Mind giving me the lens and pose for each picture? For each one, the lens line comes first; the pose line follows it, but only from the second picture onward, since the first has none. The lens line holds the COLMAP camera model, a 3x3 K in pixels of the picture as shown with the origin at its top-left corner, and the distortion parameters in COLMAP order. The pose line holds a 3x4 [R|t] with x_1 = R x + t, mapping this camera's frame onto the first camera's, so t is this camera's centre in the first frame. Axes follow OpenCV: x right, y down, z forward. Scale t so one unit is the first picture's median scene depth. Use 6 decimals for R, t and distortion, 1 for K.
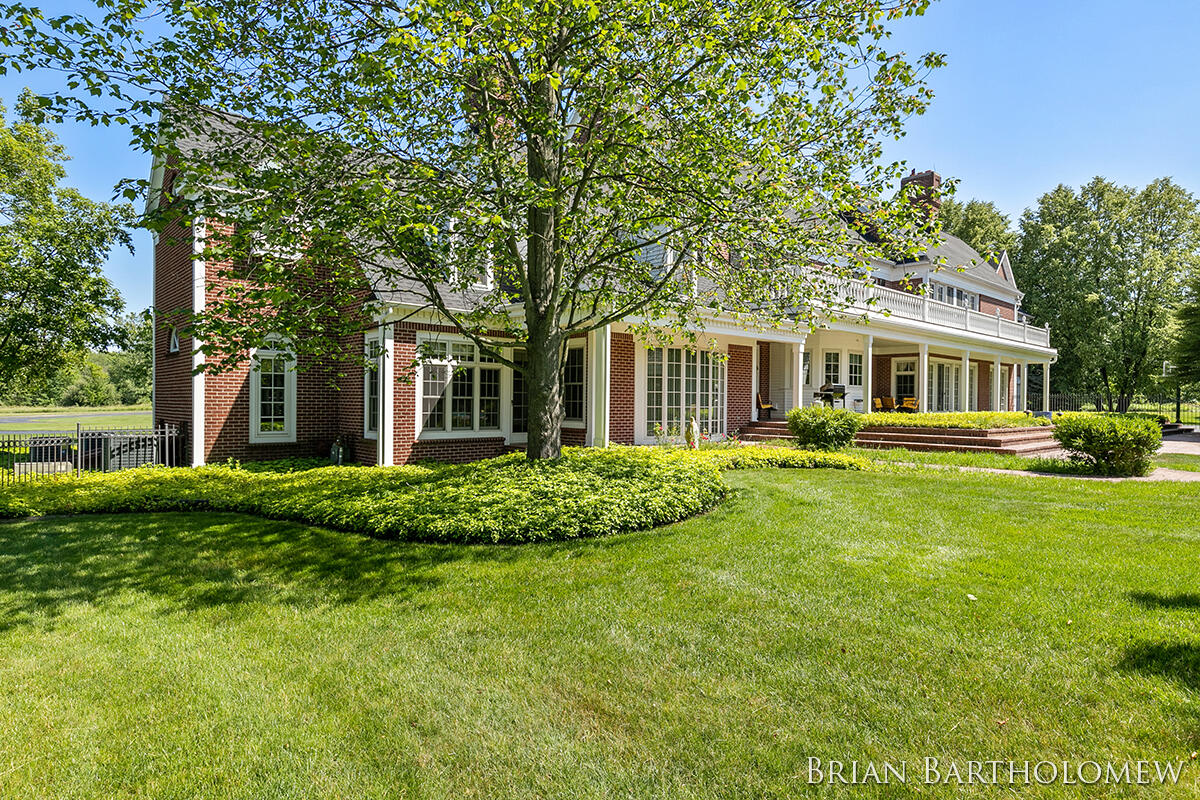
lens RADIAL K [[700.1, 0, 600.0], [0, 700.1, 400.0], [0, 0, 1]] dist [0.005724, -0.000152]
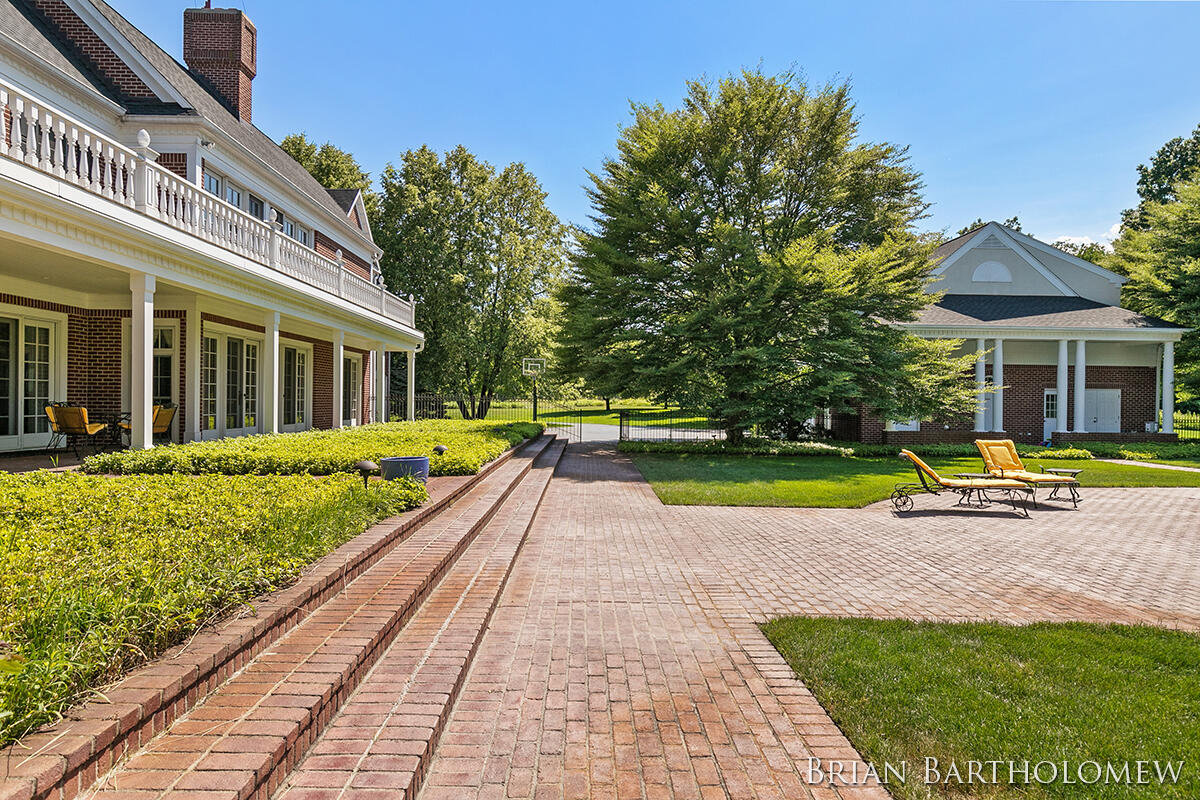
lens RADIAL K [[700.1, 0, 600.0], [0, 700.1, 400.0], [0, 0, 1]] dist [0.005724, -0.000152]
pose [[0.674159, -0.005661, 0.738565, 0.184814], [-0.001243, 0.999961, 0.008798, -0.007500], [-0.738586, -0.006849, 0.674125, 0.291431]]
